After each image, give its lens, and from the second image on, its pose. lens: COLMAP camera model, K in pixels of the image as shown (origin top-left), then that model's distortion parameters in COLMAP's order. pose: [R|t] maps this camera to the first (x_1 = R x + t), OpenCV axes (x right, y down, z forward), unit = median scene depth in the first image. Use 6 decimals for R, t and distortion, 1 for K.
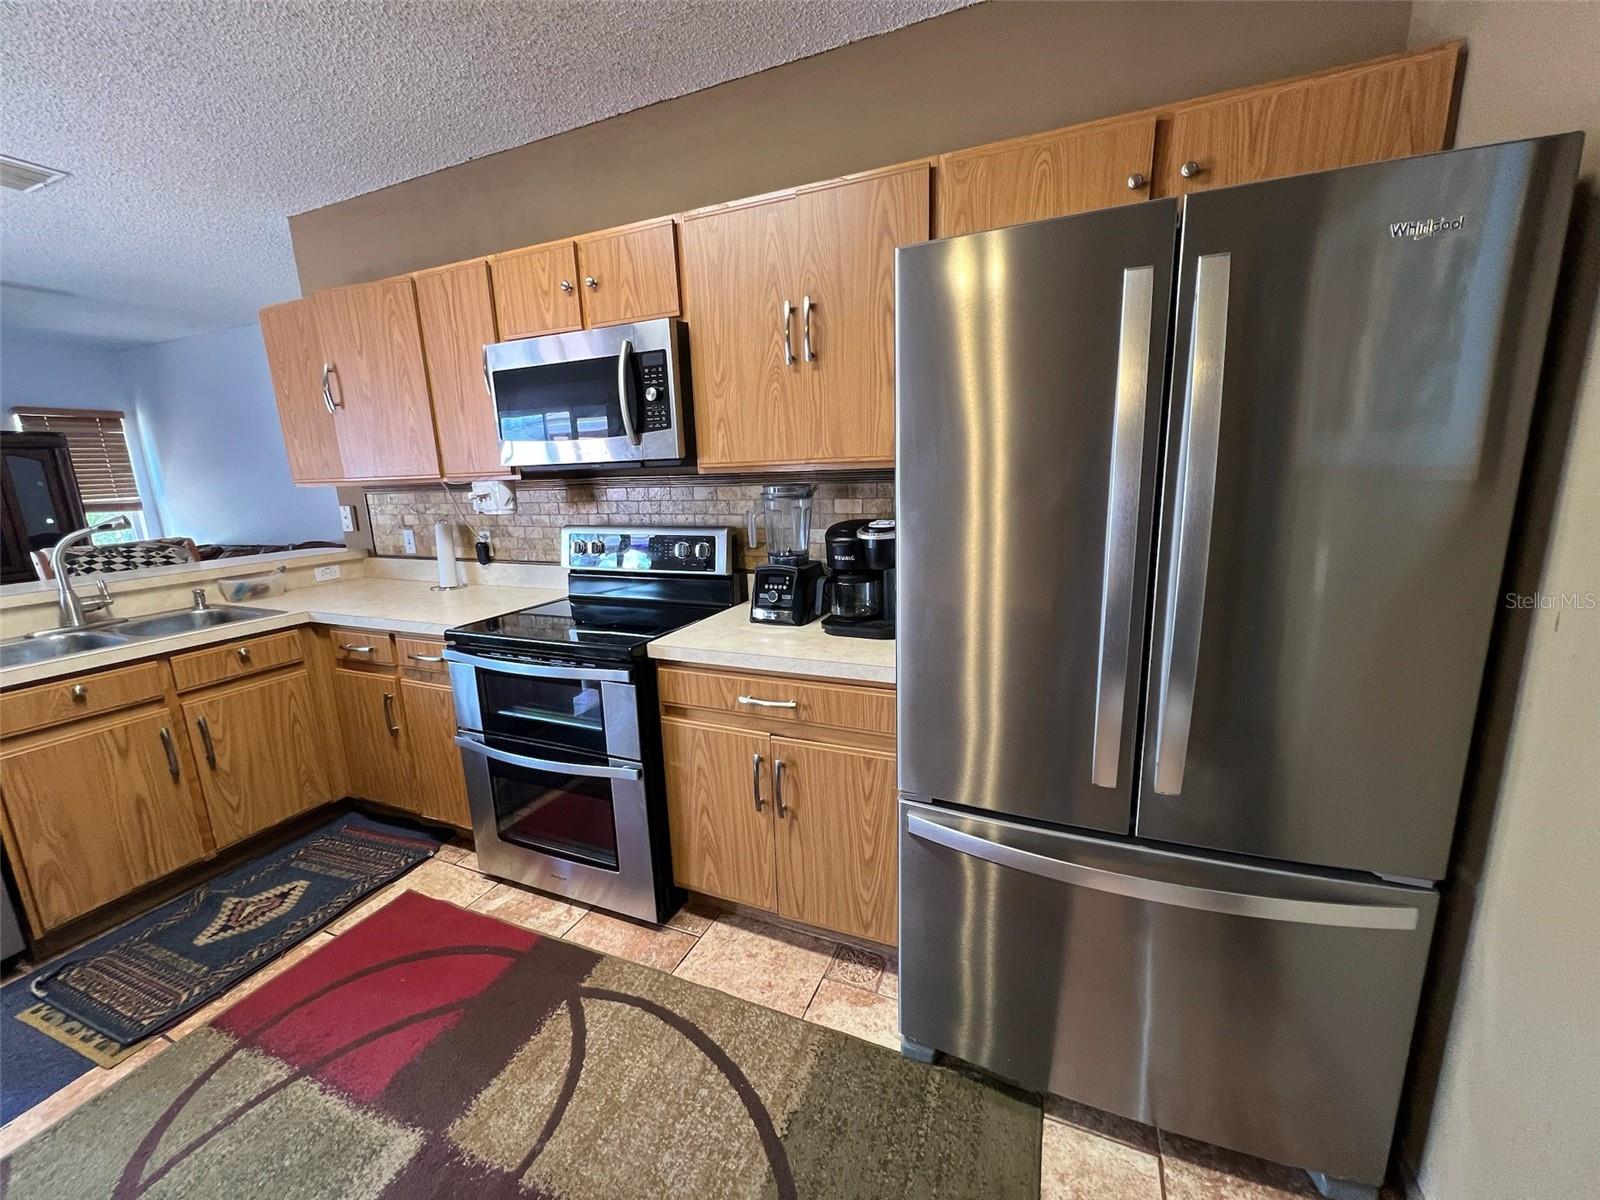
lens RADIAL K [[644.0, 0, 804.0], [0, 644.0, 599.0], [0, 0, 1]] dist [0.000524, 0.000326]
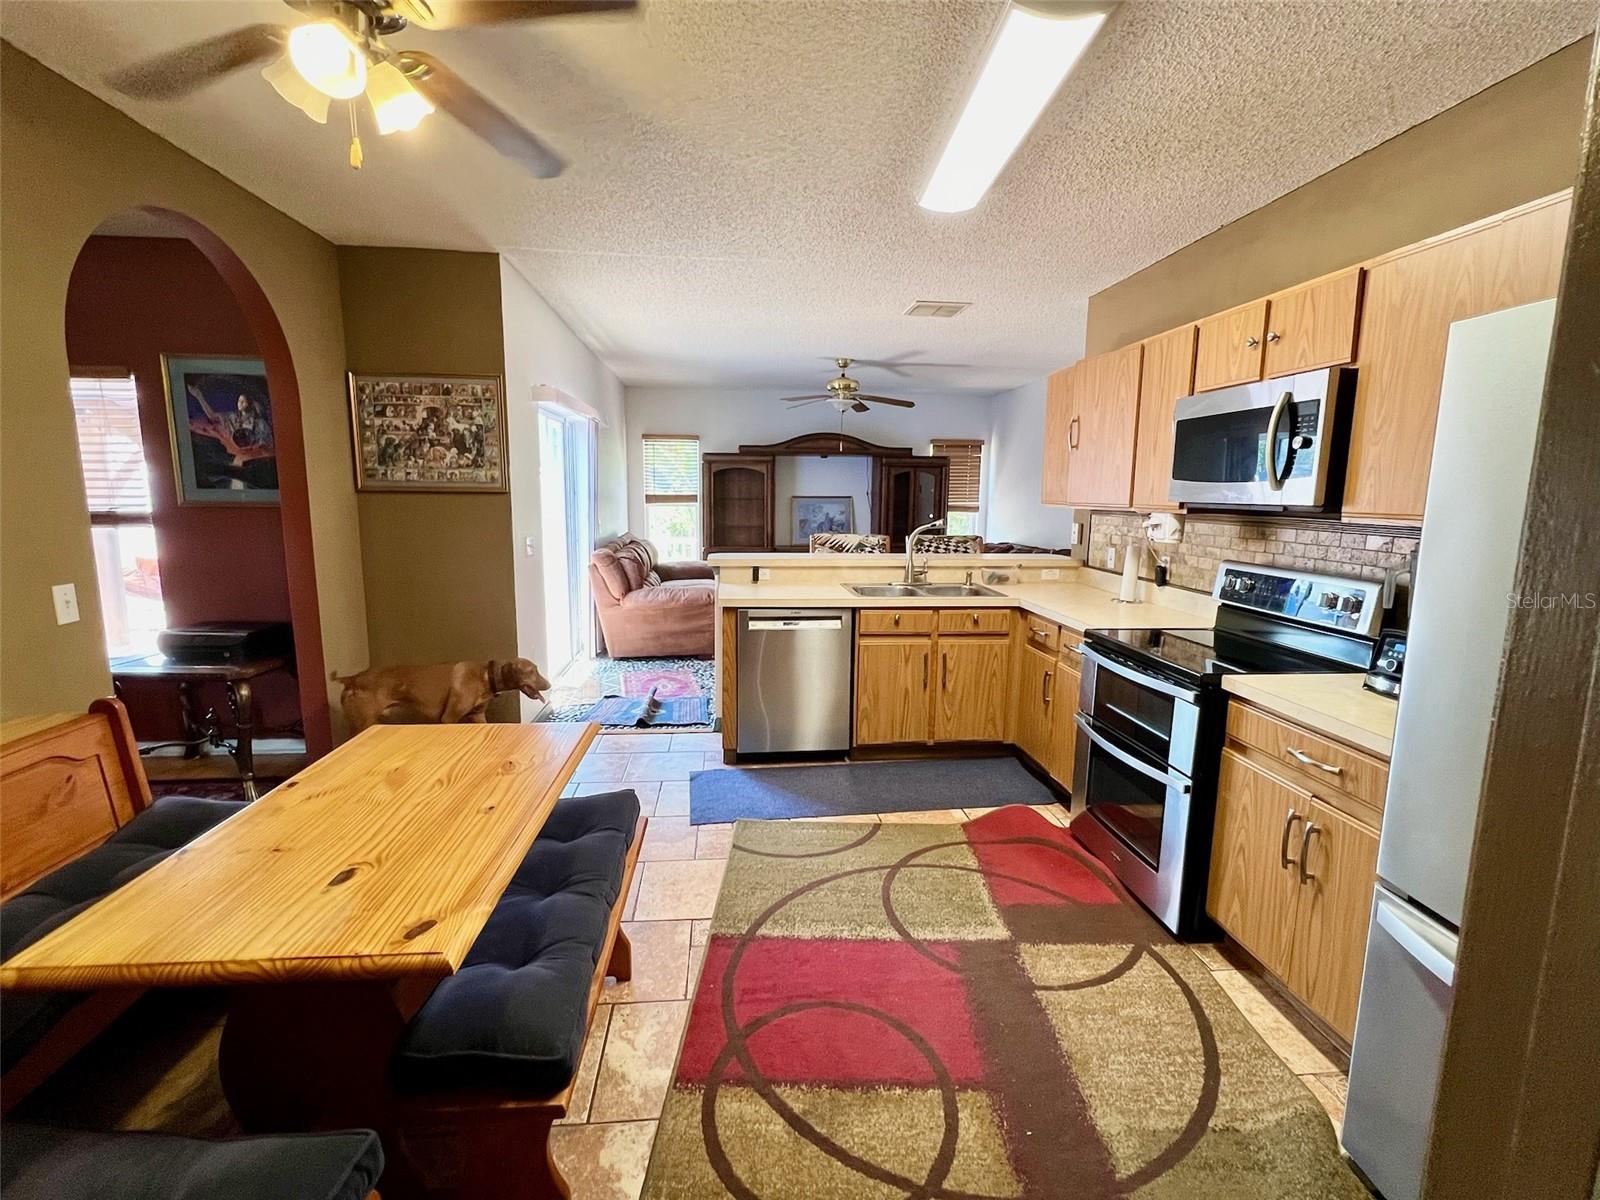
lens RADIAL K [[735.8, 0, 802.7], [0, 735.8, 604.2], [0, 0, 1]] dist [-0.002007, 0.000922]
pose [[0.490995, 0.175214, -0.853360, 0.367331], [-0.206853, 0.974999, 0.081173, -0.000250], [0.846248, 0.136665, 0.514963, -0.200559]]
